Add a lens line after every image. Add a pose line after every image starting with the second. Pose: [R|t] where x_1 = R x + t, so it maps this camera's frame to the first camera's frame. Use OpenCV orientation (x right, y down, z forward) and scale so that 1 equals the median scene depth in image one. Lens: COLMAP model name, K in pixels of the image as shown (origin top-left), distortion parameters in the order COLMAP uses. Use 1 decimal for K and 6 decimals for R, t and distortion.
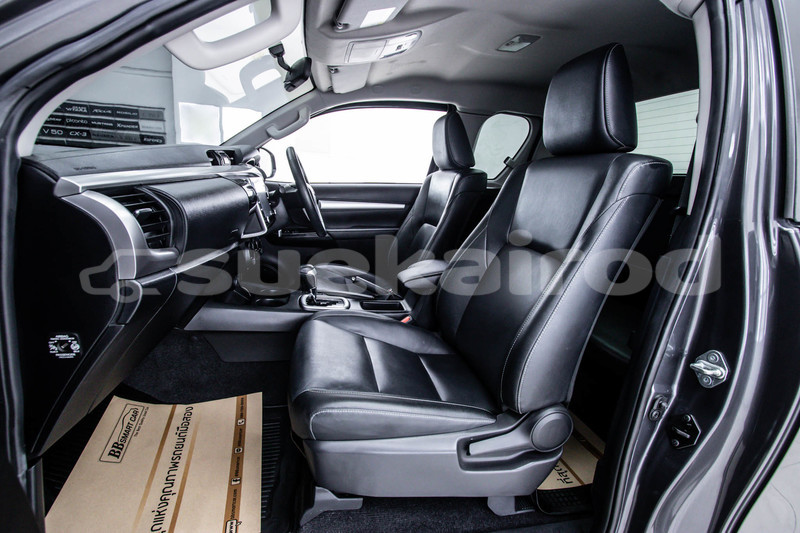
lens RADIAL K [[363.0, 0, 391.5], [0, 363.0, 273.2], [0, 0, 1]] dist [-0.020138, 0.006684]
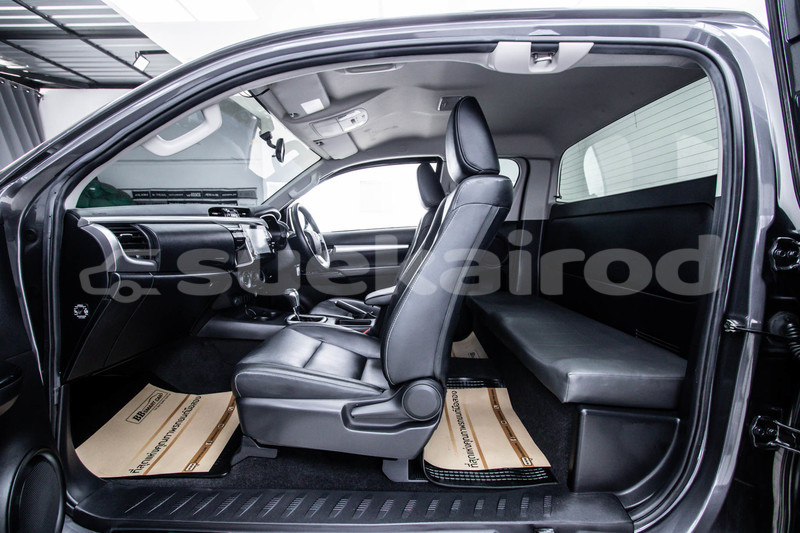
lens RADIAL K [[363.0, 0, 391.5], [0, 363.0, 273.2], [0, 0, 1]] dist [-0.020138, 0.006684]
pose [[0.972890, -0.050833, -0.225611, 0.512243], [0.015643, 0.987775, -0.155099, 0.161841], [0.230737, 0.147365, 0.961792, -0.199441]]
